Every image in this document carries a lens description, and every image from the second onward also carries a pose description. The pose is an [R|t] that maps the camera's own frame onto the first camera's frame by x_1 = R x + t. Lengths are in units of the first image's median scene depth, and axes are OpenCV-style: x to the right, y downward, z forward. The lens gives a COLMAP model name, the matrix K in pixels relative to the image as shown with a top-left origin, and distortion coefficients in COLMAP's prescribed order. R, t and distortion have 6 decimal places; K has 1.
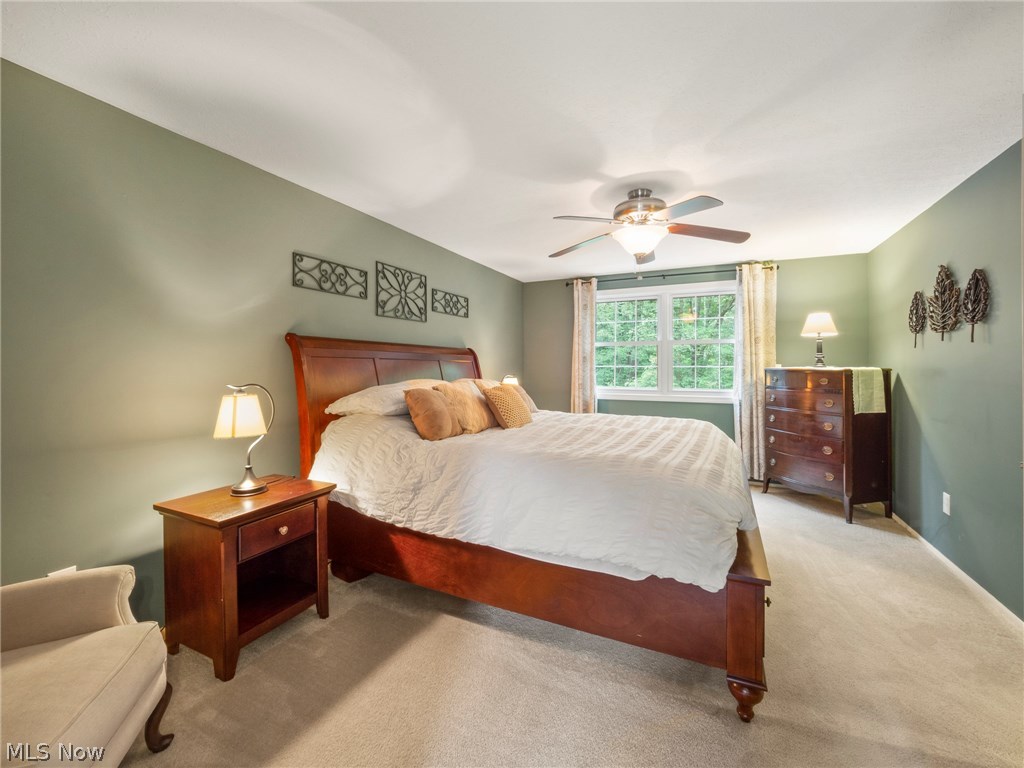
lens RADIAL K [[435.3, 0, 491.5], [0, 435.3, 376.9], [0, 0, 1]] dist [0.001269, 0.000052]
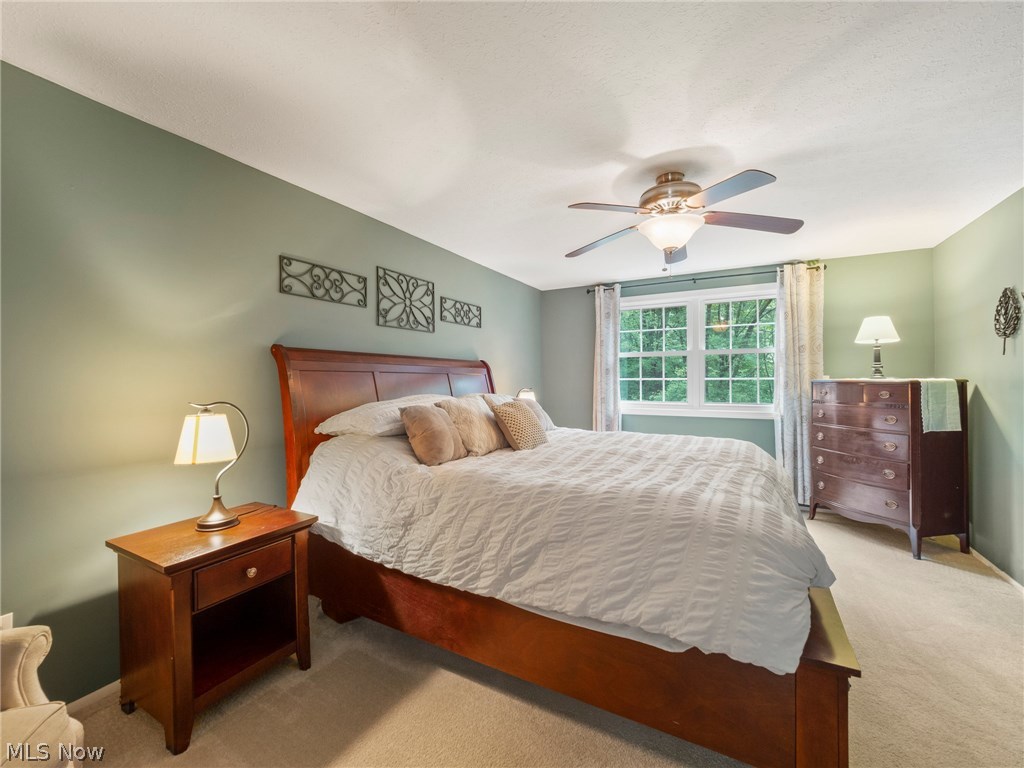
lens RADIAL K [[430.9, 0, 492.7], [0, 430.9, 390.0], [0, 0, 1]] dist [-0.003801, -0.000235]
pose [[0.998647, -0.004985, -0.051765, 0.027589], [0.004984, 0.999988, -0.000149, -0.003364], [0.051765, -0.000109, 0.998659, 0.112785]]
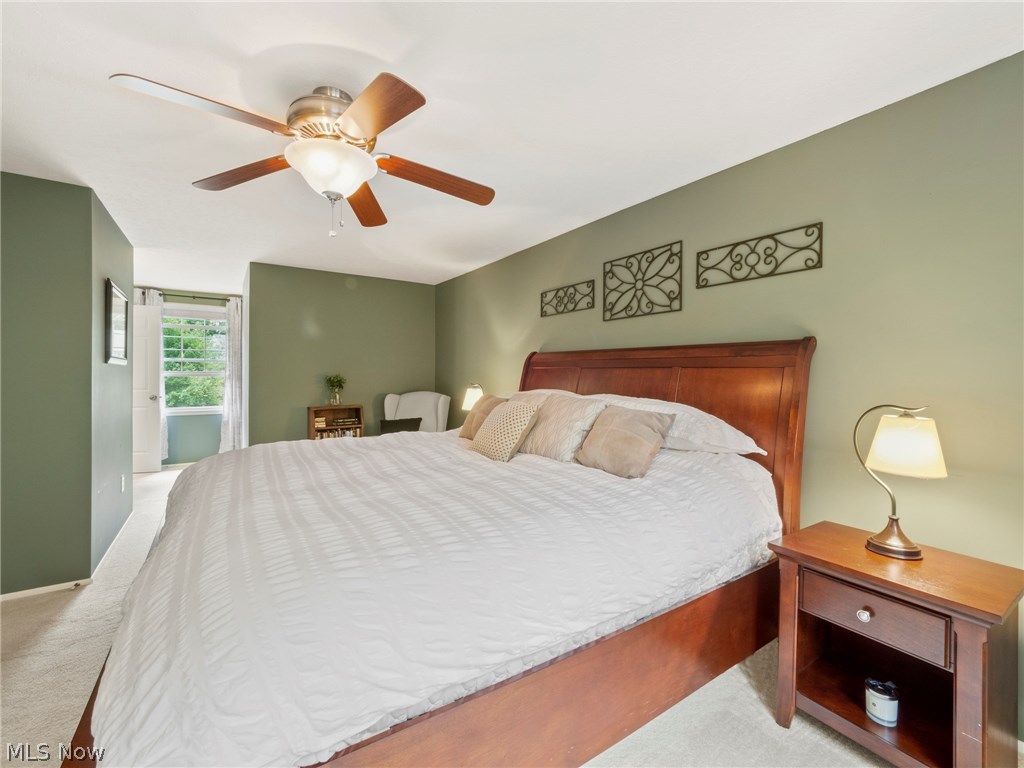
lens RADIAL K [[435.3, 0, 491.5], [0, 435.3, 376.9], [0, 0, 1]] dist [0.001269, 0.000052]
pose [[-0.515770, 0.003658, -0.856719, 0.709374], [-0.028677, 0.999357, 0.021531, -0.038973], [0.856247, 0.035673, -0.515334, 1.382666]]
